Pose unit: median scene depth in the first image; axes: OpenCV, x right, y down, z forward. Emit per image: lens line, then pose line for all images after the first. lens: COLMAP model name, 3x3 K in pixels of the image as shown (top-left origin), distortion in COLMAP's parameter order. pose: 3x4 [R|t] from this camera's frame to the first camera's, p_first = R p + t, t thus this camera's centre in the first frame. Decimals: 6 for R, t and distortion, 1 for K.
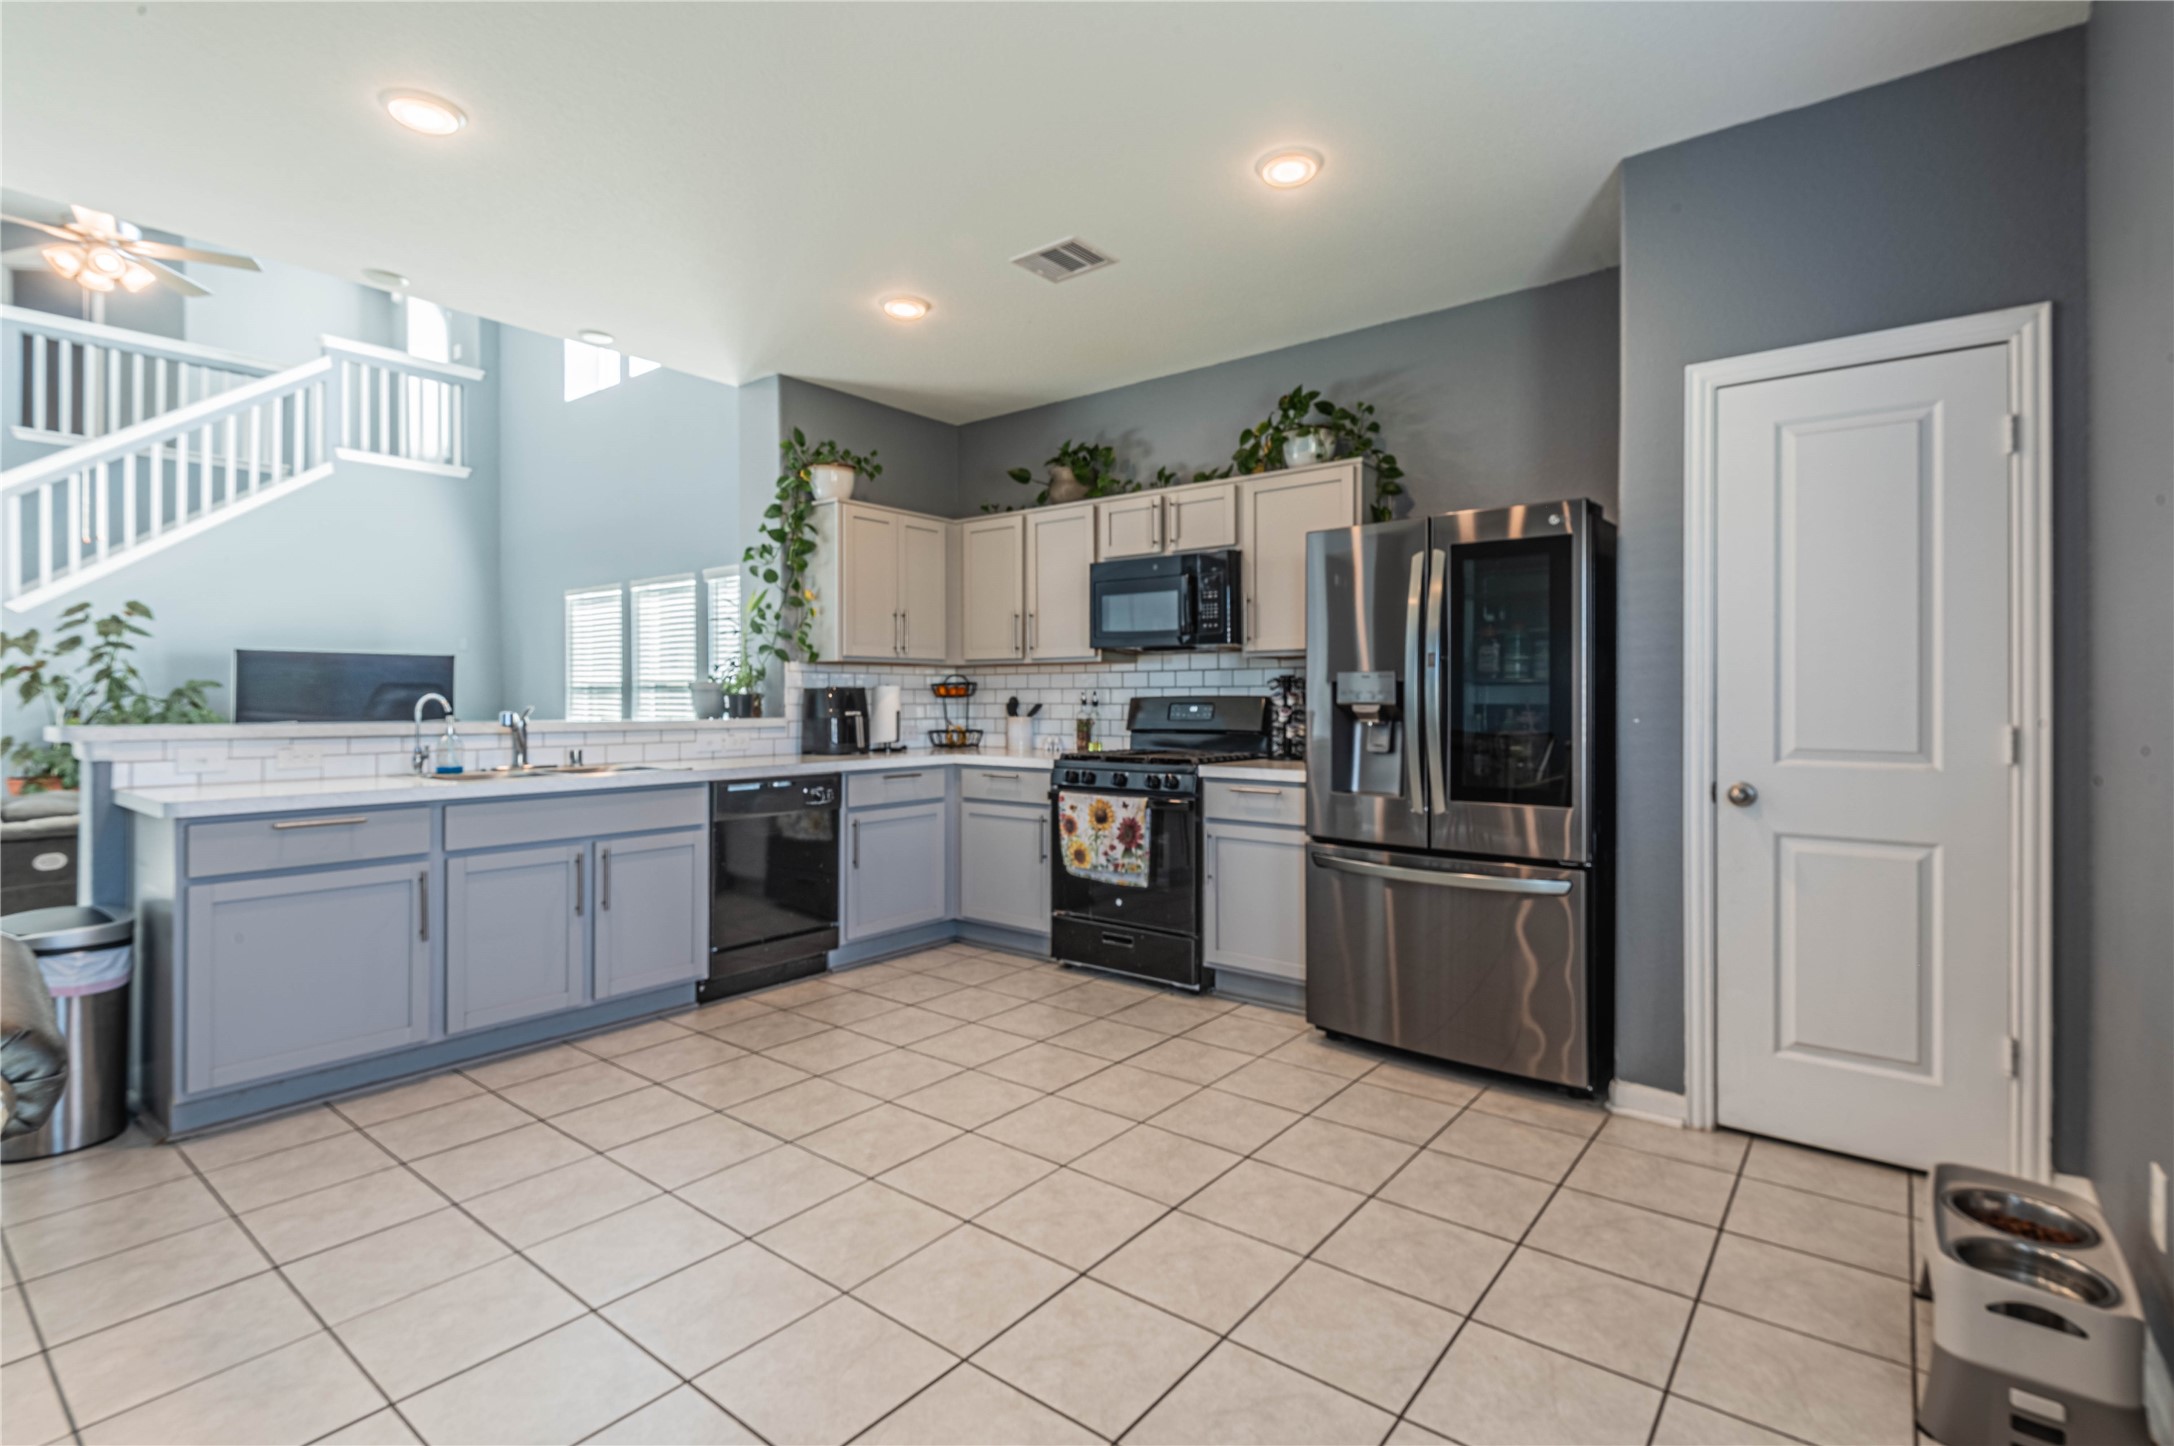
lens RADIAL K [[1015.1, 0, 1095.6], [0, 1015.1, 697.7], [0, 0, 1]] dist [0.016637, -0.020473]
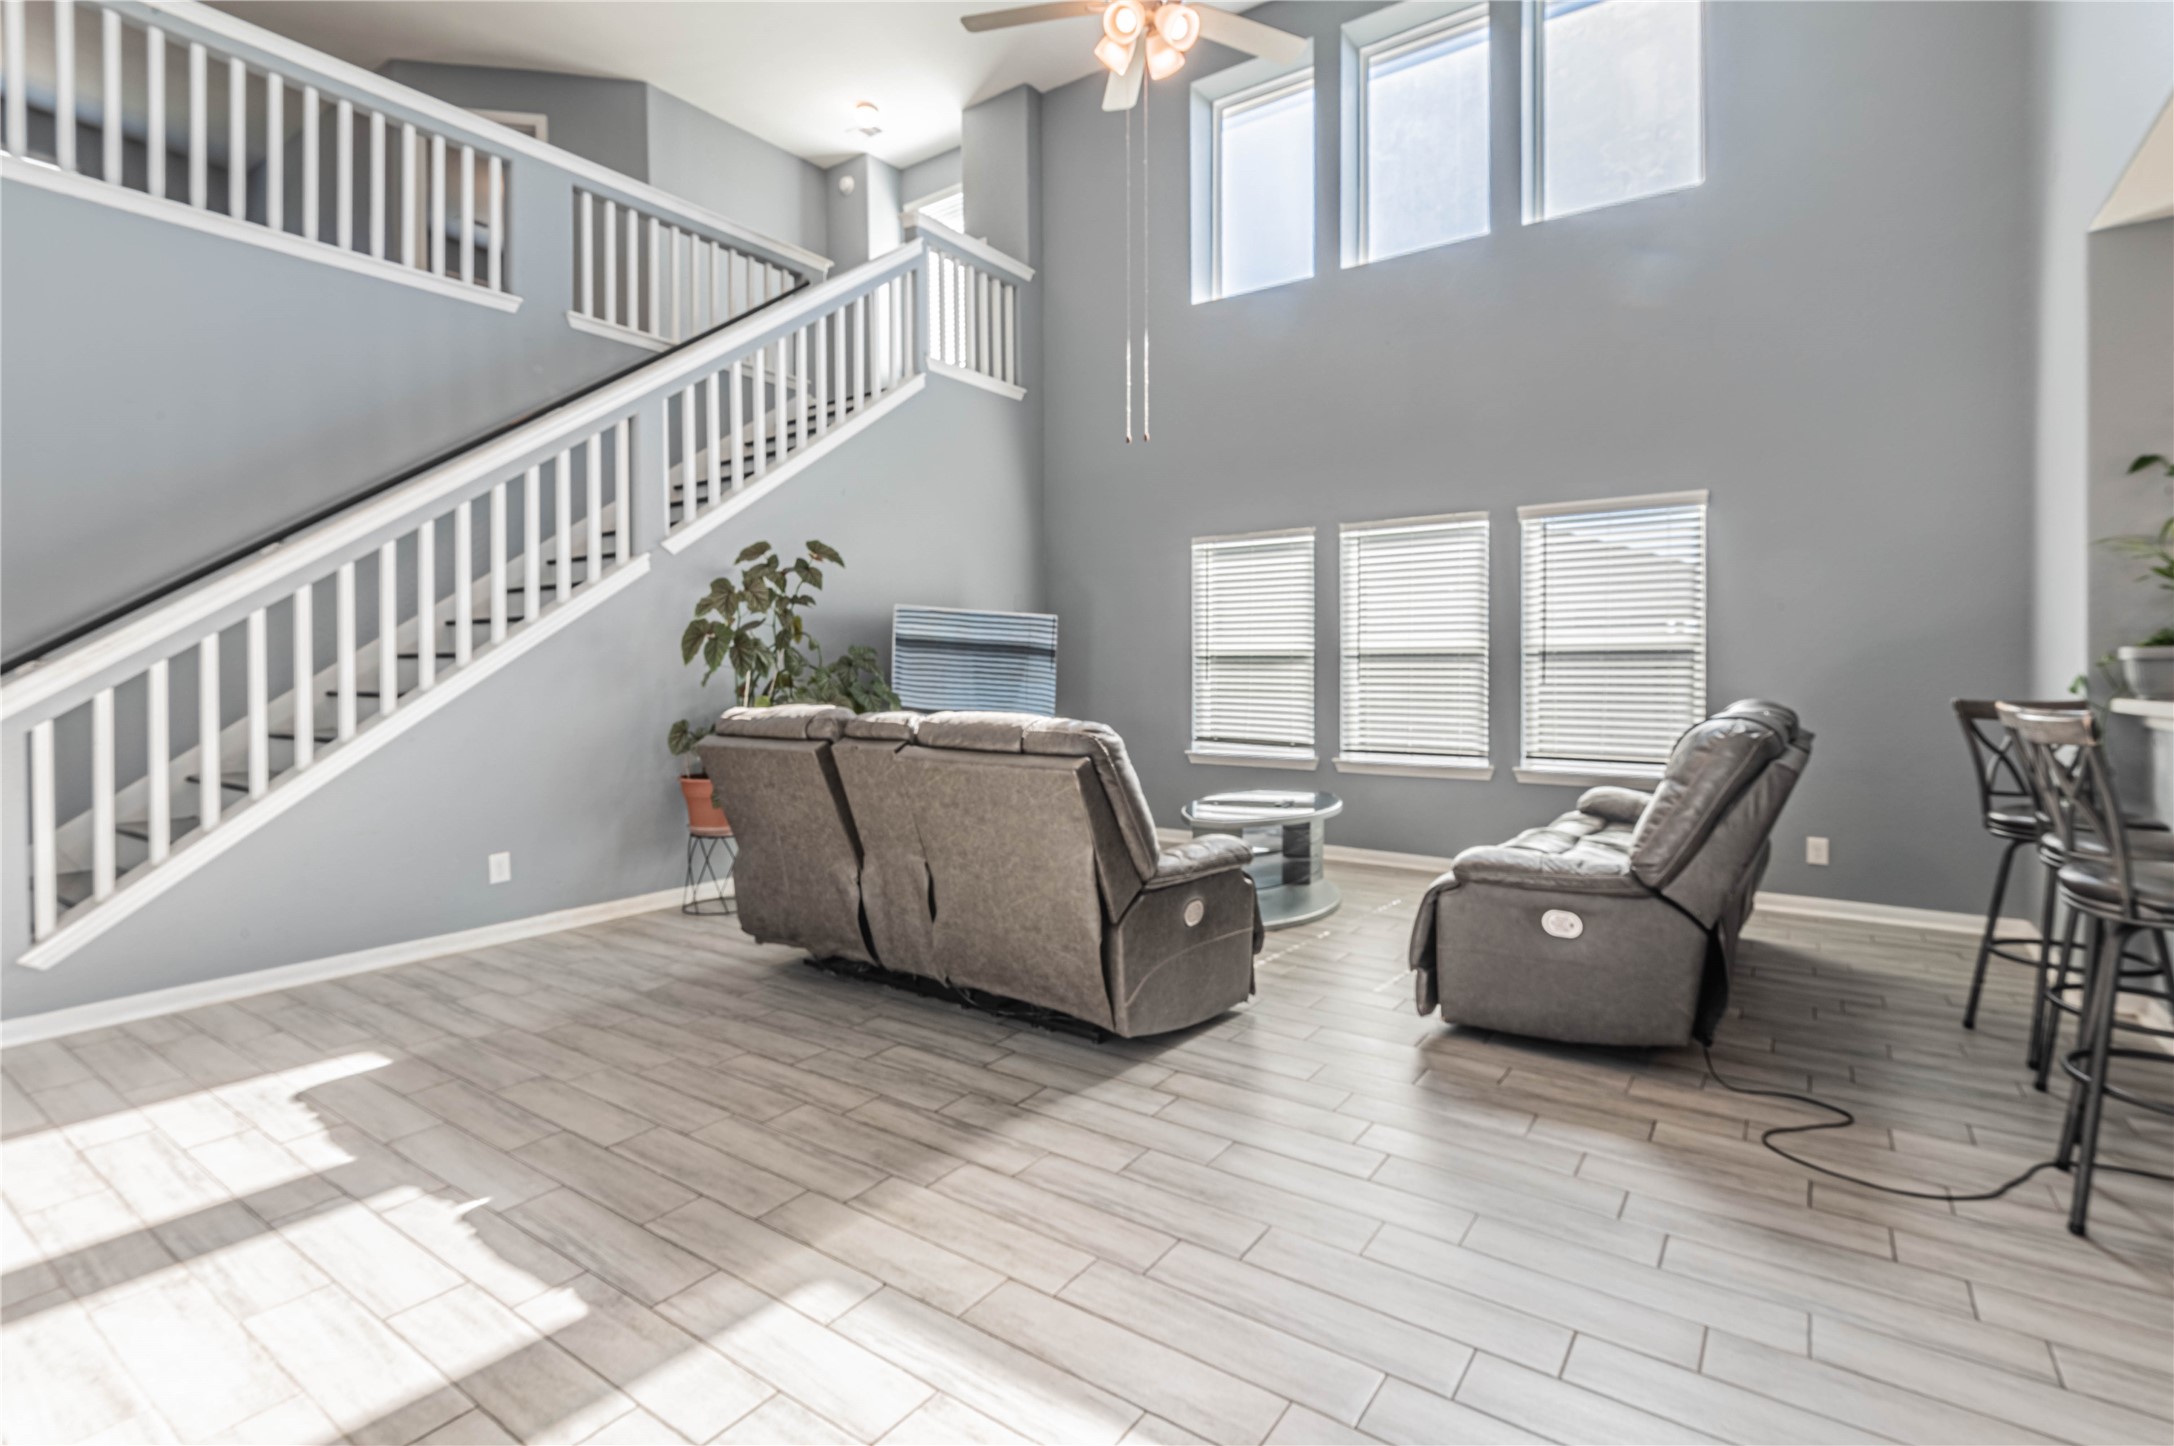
lens RADIAL K [[1033.8, 0, 1079.2], [0, 1033.8, 685.6], [0, 0, 1]] dist [0.006626, 0.000052]
pose [[0.999293, 0.001171, 0.037587, -1.126670], [-0.001652, 0.999917, 0.012774, 0.002505], [-0.037569, -0.012827, 0.999212, 0.321606]]
